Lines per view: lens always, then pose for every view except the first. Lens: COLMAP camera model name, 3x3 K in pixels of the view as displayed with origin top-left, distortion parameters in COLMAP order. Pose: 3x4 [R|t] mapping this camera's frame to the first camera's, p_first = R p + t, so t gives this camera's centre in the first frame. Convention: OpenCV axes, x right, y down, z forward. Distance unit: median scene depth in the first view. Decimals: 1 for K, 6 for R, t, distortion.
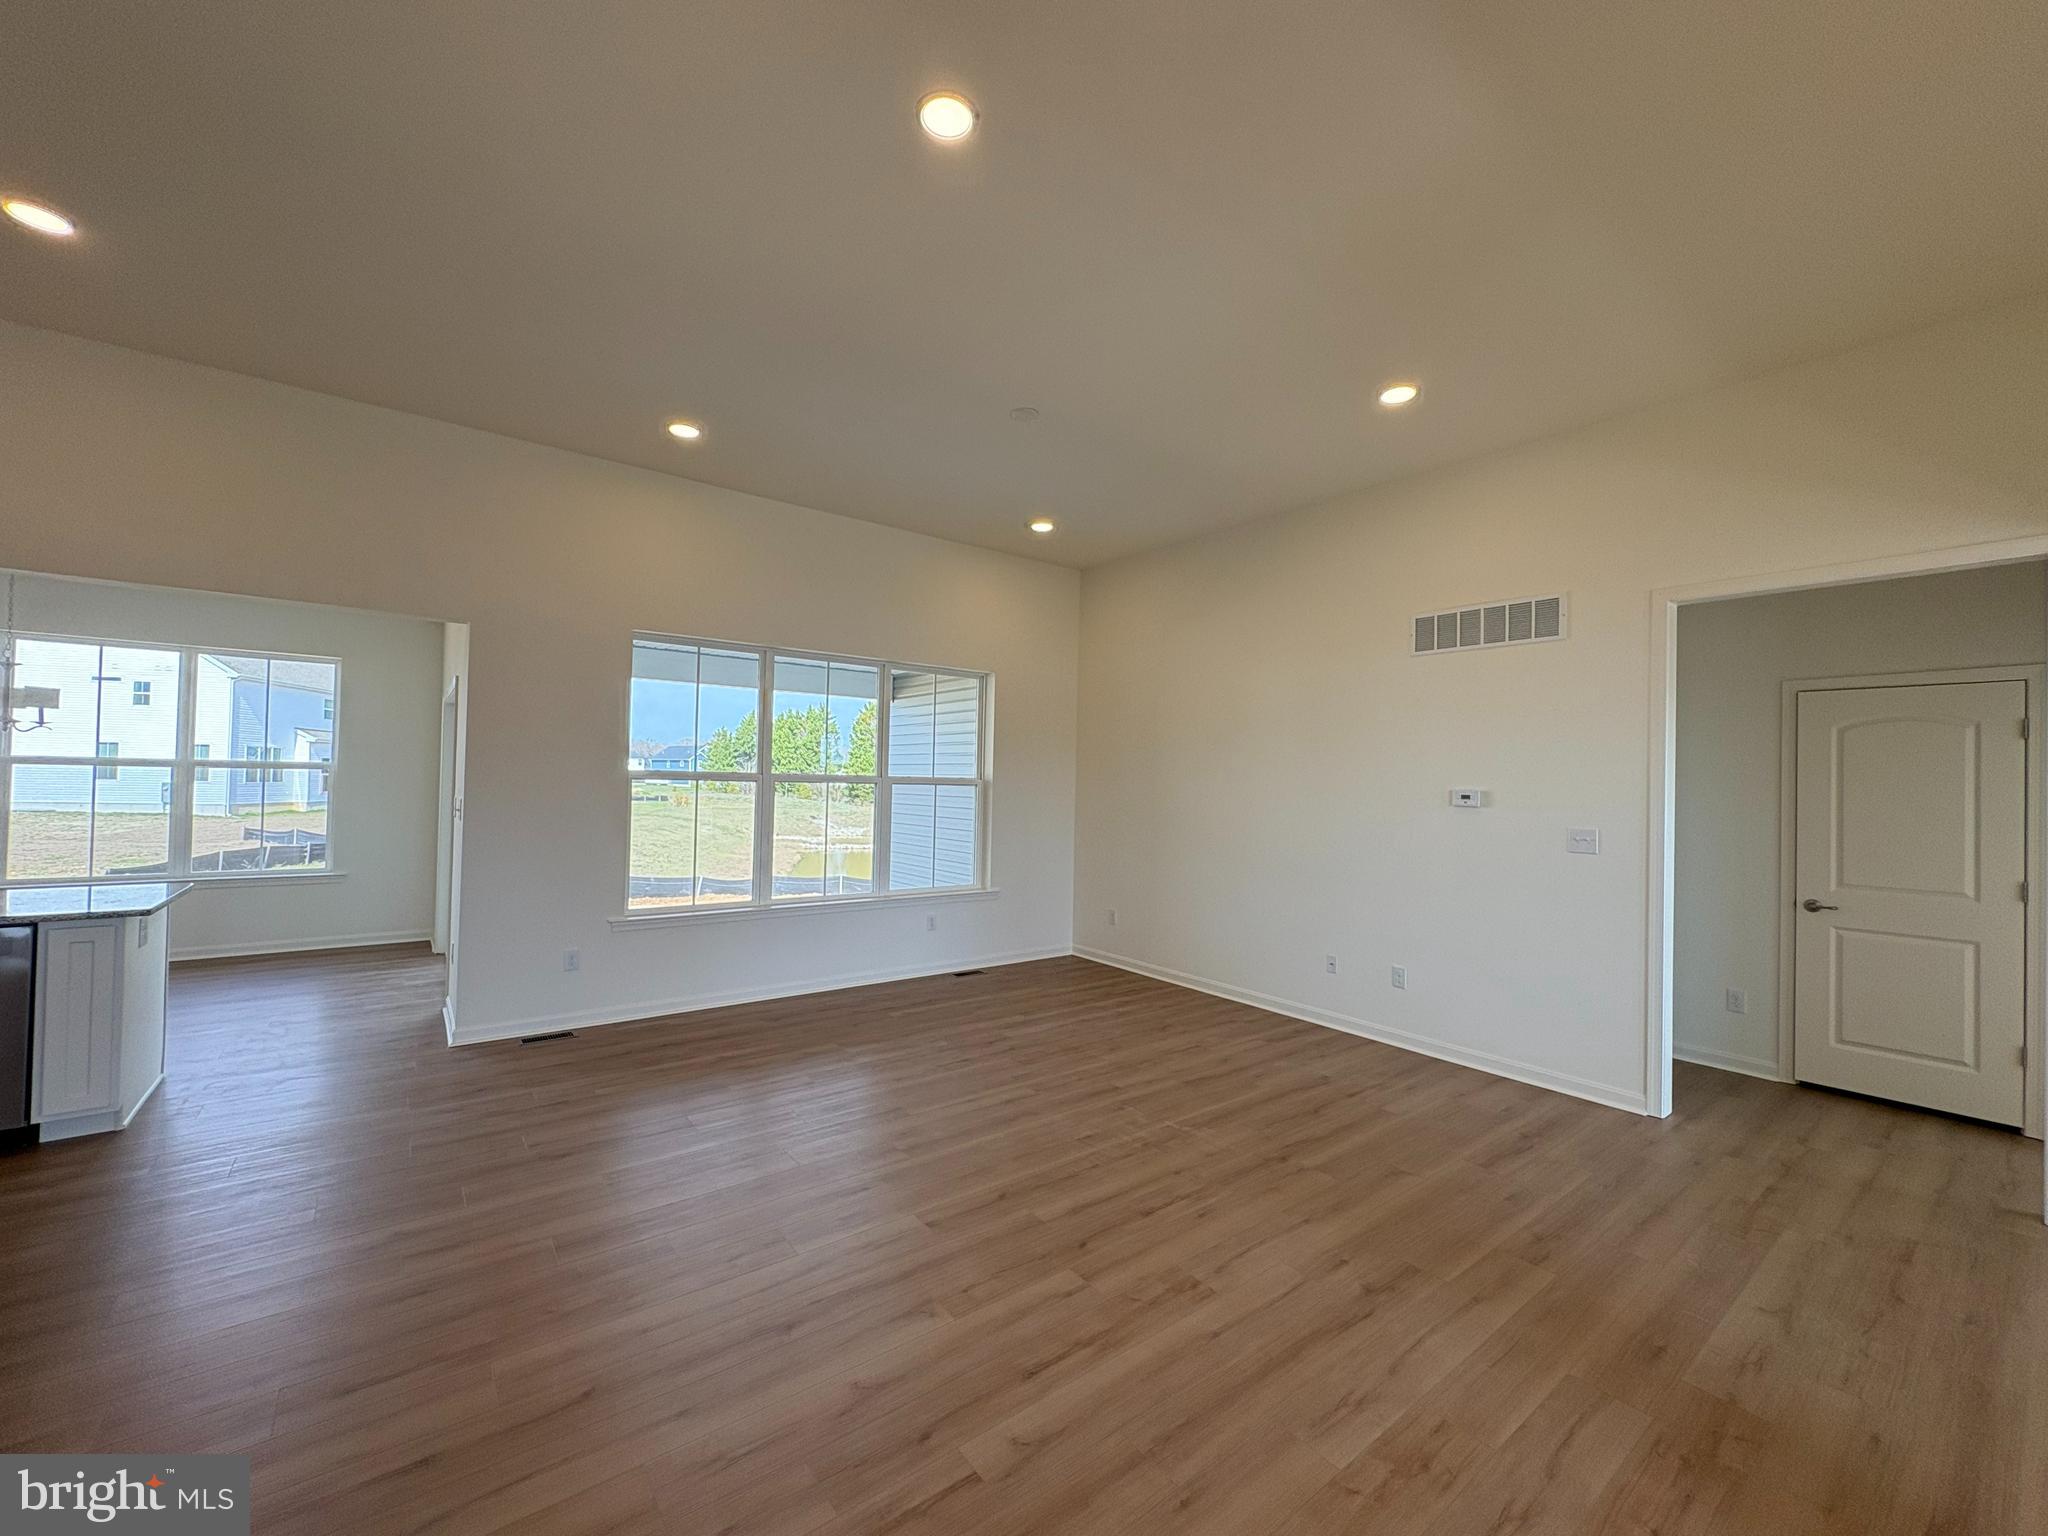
lens RADIAL K [[815.0, 0, 1026.7], [0, 815.0, 768.5], [0, 0, 1]] dist [0.000630, -0.000084]
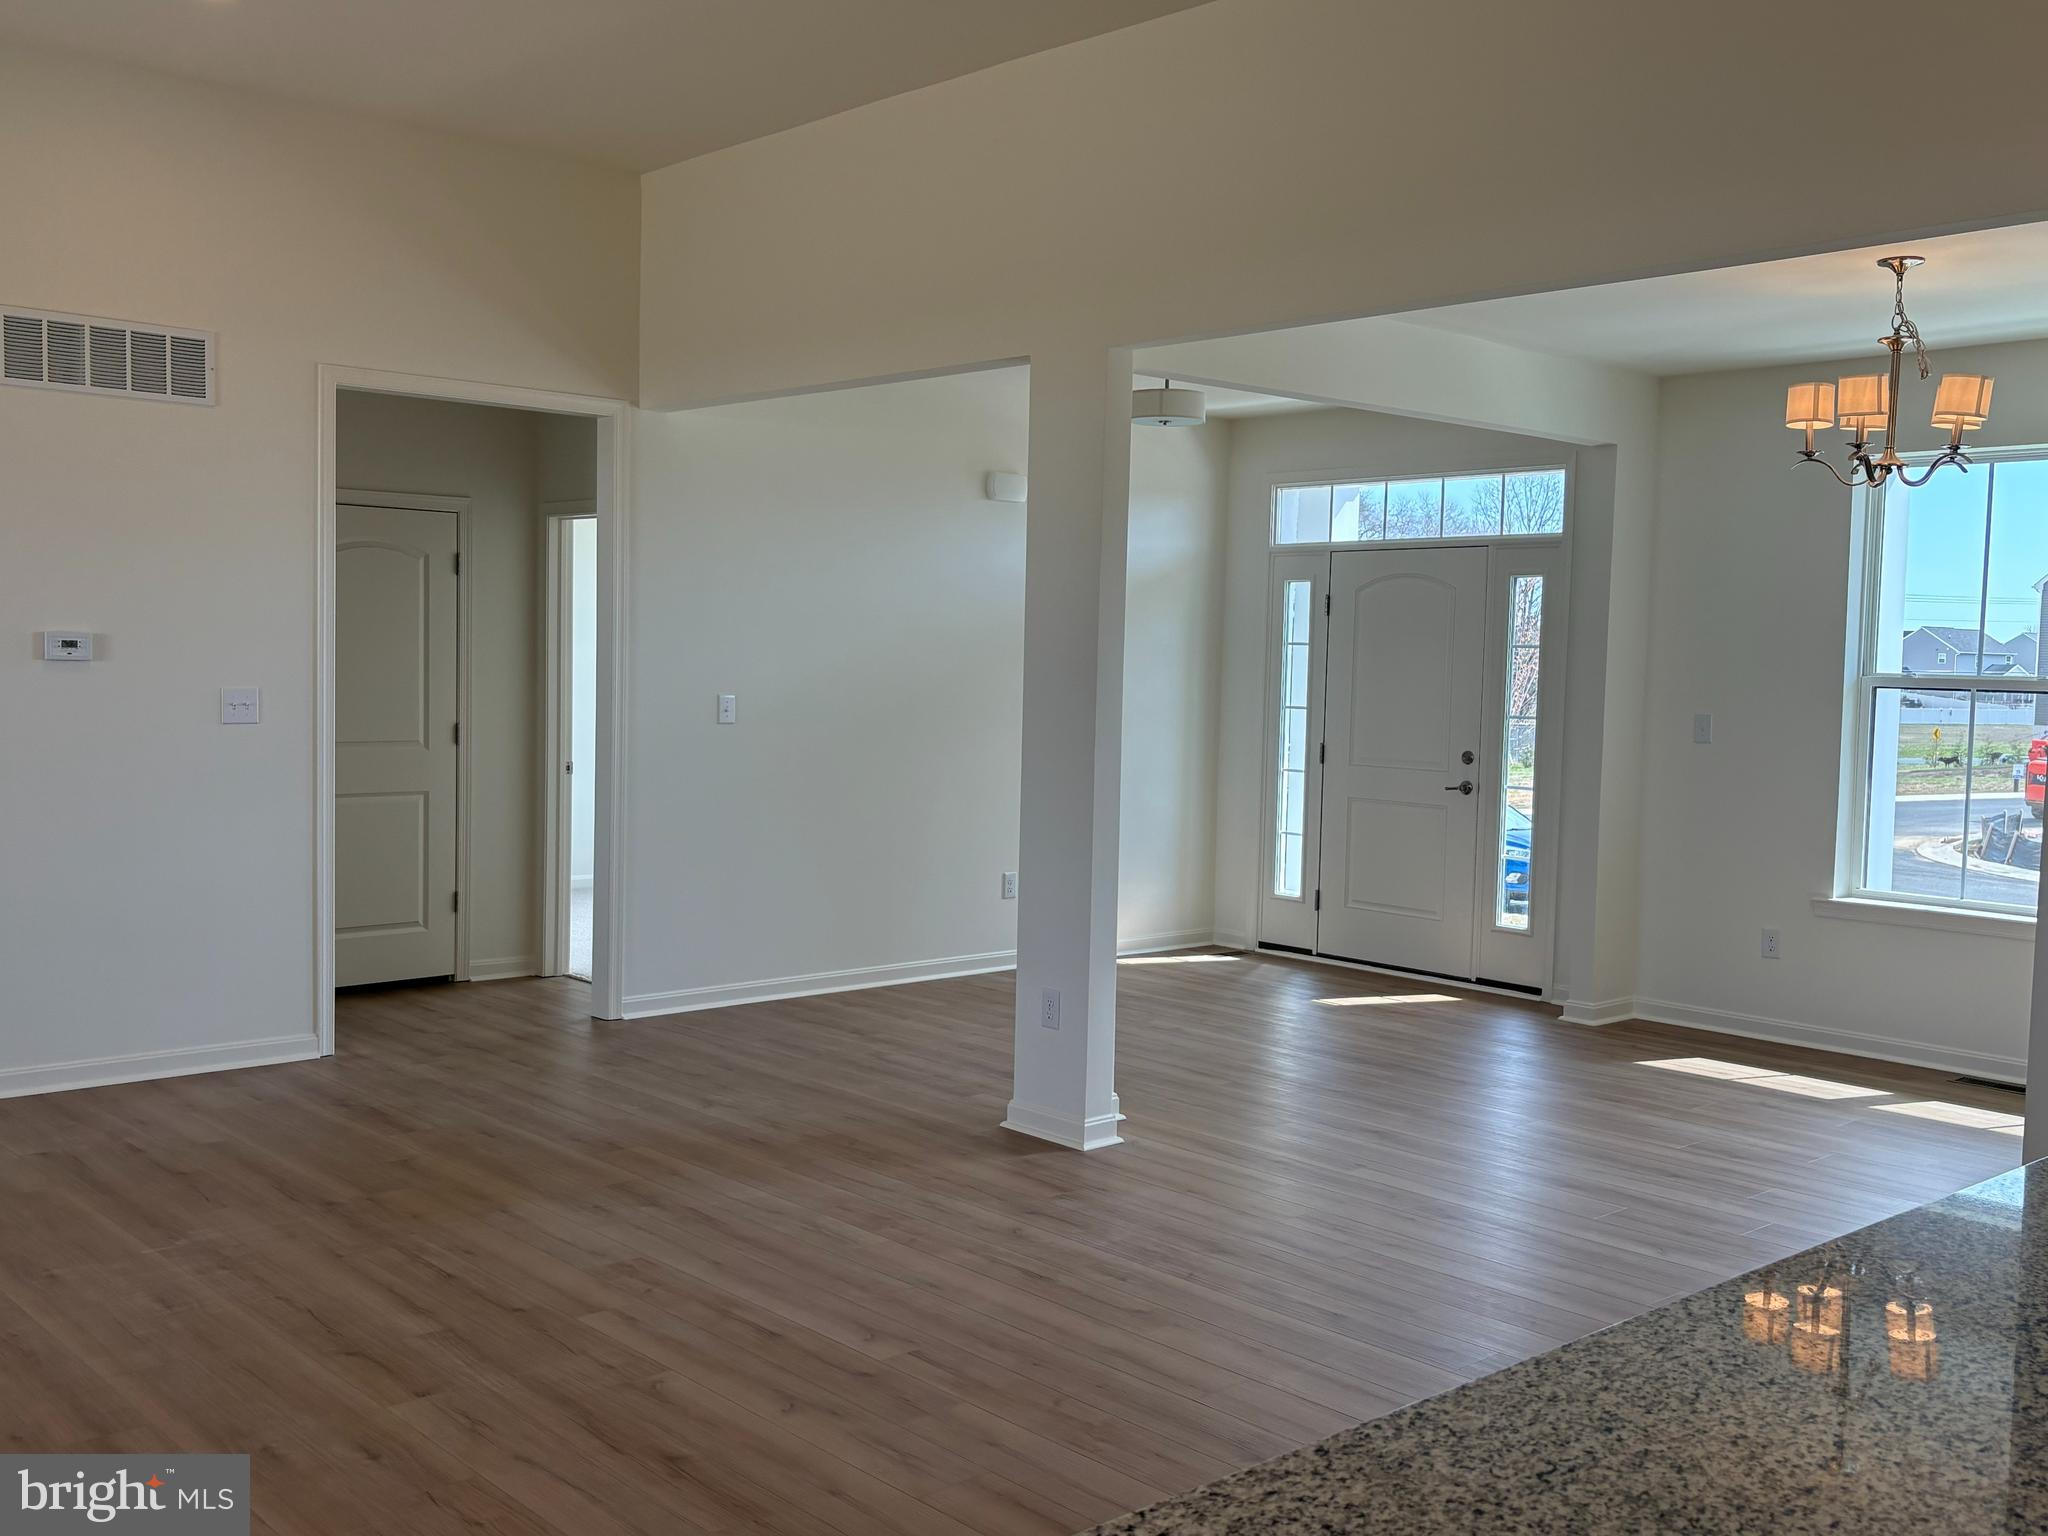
lens RADIAL K [[1949.4, 0, 1031.6], [0, 1949.4, 771.8], [0, 0, 1]] dist [0.039244, 0.000051]
pose [[-0.078758, -0.086353, 0.993147, -1.128490], [-0.041875, 0.995649, 0.083249, -0.024867], [-0.996014, -0.035031, -0.082032, 0.504304]]
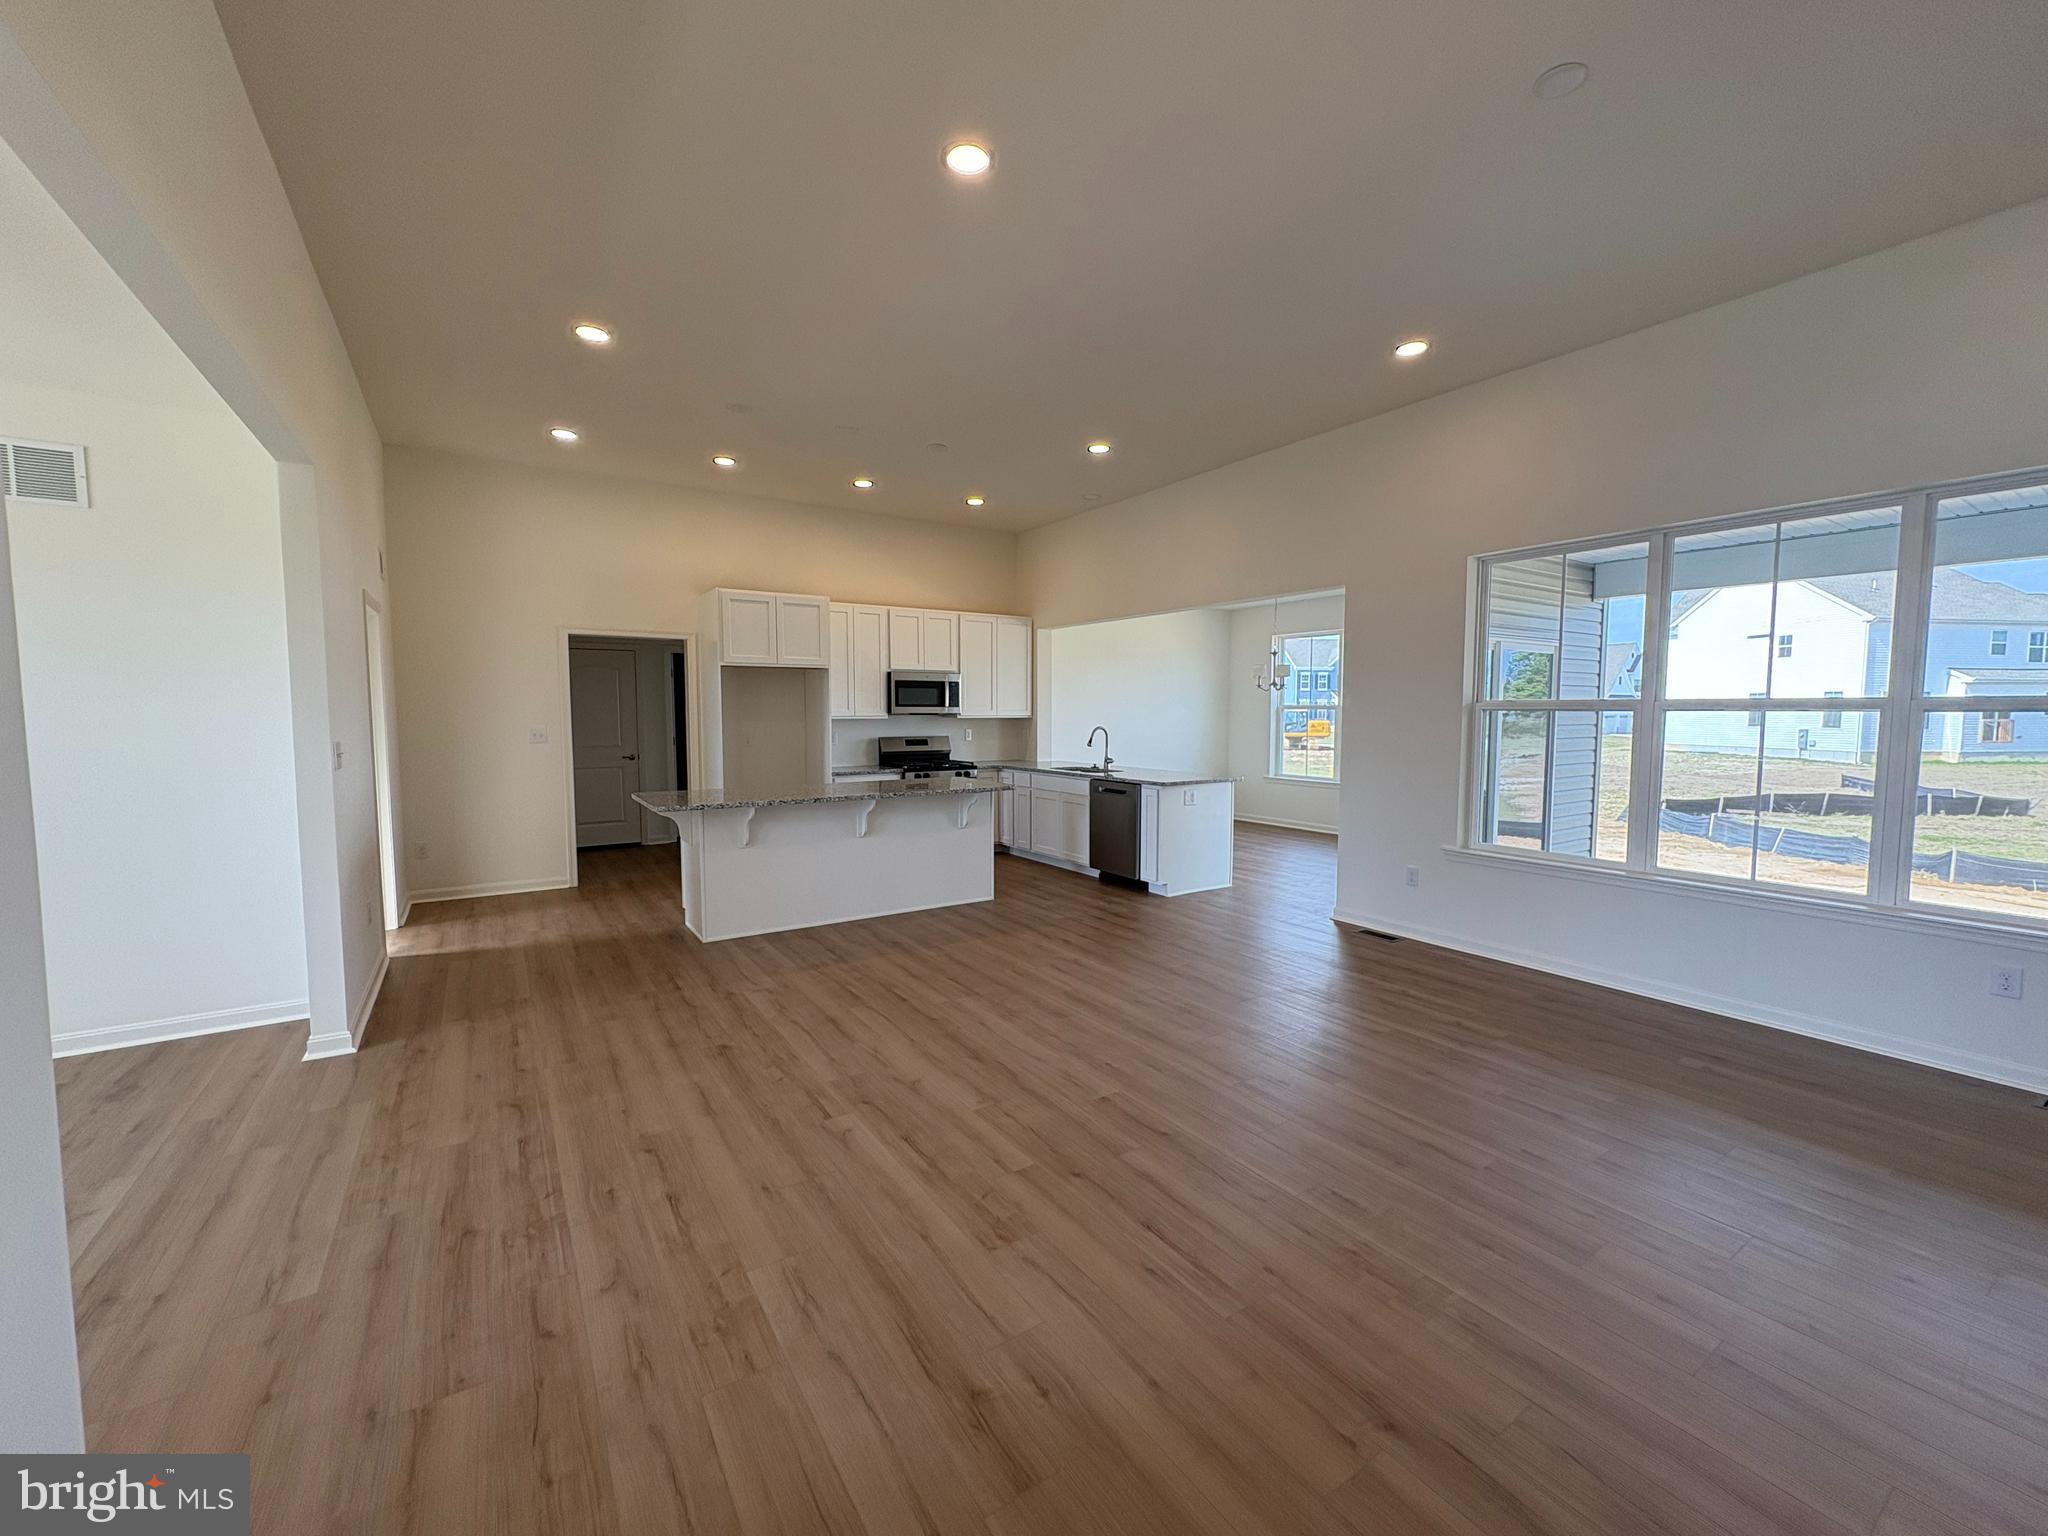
lens RADIAL K [[815.0, 0, 1026.7], [0, 815.0, 768.5], [0, 0, 1]] dist [0.000630, -0.000084]
pose [[-0.072855, 0.048937, -0.996141, 0.715019], [0.013359, 0.998754, 0.048089, 0.038604], [0.997253, -0.009804, -0.073418, 0.716272]]
